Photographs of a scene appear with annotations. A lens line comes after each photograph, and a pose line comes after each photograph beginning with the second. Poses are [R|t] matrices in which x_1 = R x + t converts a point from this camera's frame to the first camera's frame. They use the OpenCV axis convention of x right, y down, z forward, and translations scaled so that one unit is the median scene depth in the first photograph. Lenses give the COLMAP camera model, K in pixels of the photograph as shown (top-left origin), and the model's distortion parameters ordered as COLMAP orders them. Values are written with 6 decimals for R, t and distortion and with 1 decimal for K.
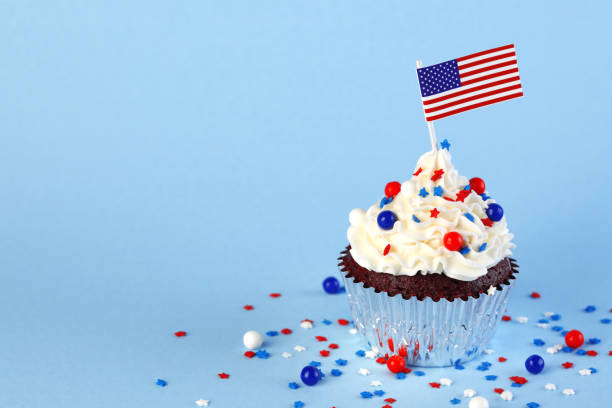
lens RADIAL K [[2021.2, 0, 305.7], [0, 2021.2, 204.1], [0, 0, 1]] dist [-0.185010, -0.538045]
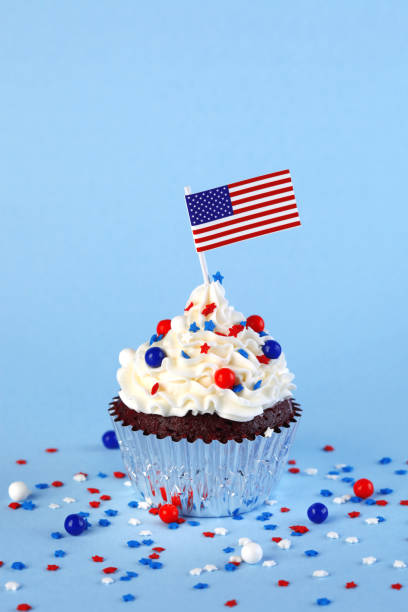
lens RADIAL K [[2021.2, 0, 204.4], [0, 2021.2, 306.6], [0, 0, 1]] dist [-0.185010, -0.538045]
pose [[0.999955, -0.007494, -0.005752, 0.068504], [0.007020, 0.996893, -0.078449, 0.058116], [0.006322, 0.078405, 0.996902, 0.064227]]
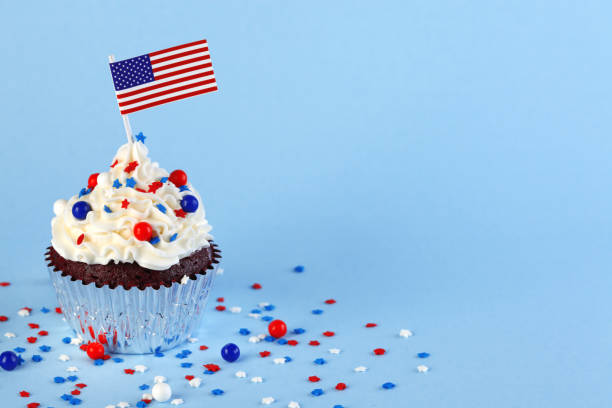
lens RADIAL K [[2021.2, 0, 305.7], [0, 2021.2, 204.1], [0, 0, 1]] dist [-0.185010, -0.538045]
pose [[0.999887, 0.006301, -0.013618, 0.168151], [-0.006323, 0.999979, -0.001549, 0.005555], [0.013608, 0.001635, 0.999906, -0.025169]]
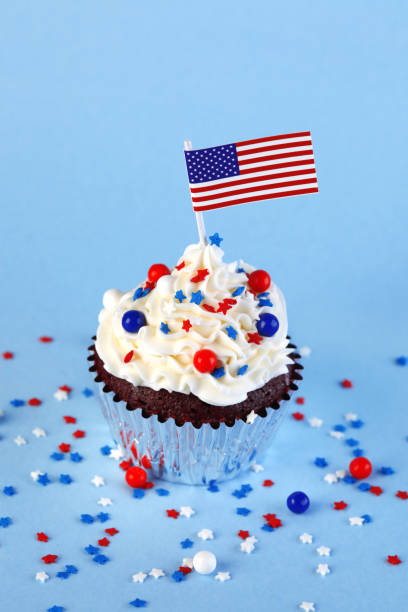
lens RADIAL K [[2021.2, 0, 204.4], [0, 2021.2, 306.6], [0, 0, 1]] dist [-0.185010, -0.538045]
pose [[0.983809, 0.137152, -0.115368, 0.163754], [-0.107015, 0.965910, 0.235722, -0.196778], [0.143765, -0.219559, 0.964948, 0.203405]]
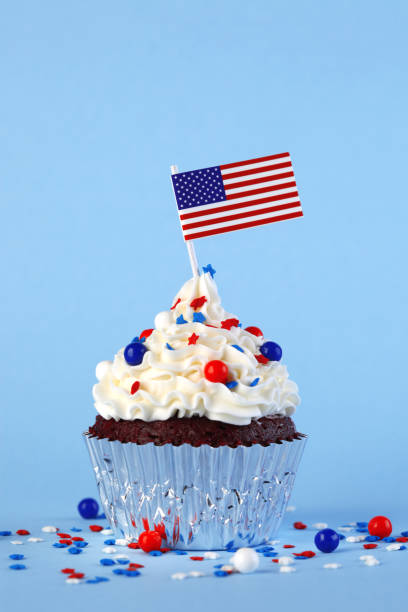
lens RADIAL K [[2021.2, 0, 204.4], [0, 2021.2, 306.6], [0, 0, 1]] dist [-0.185010, -0.538045]
pose [[0.999830, -0.011040, -0.014762, 0.079690], [0.005471, 0.942472, -0.334241, 0.260158], [0.017602, 0.334103, 0.942372, 0.231874]]
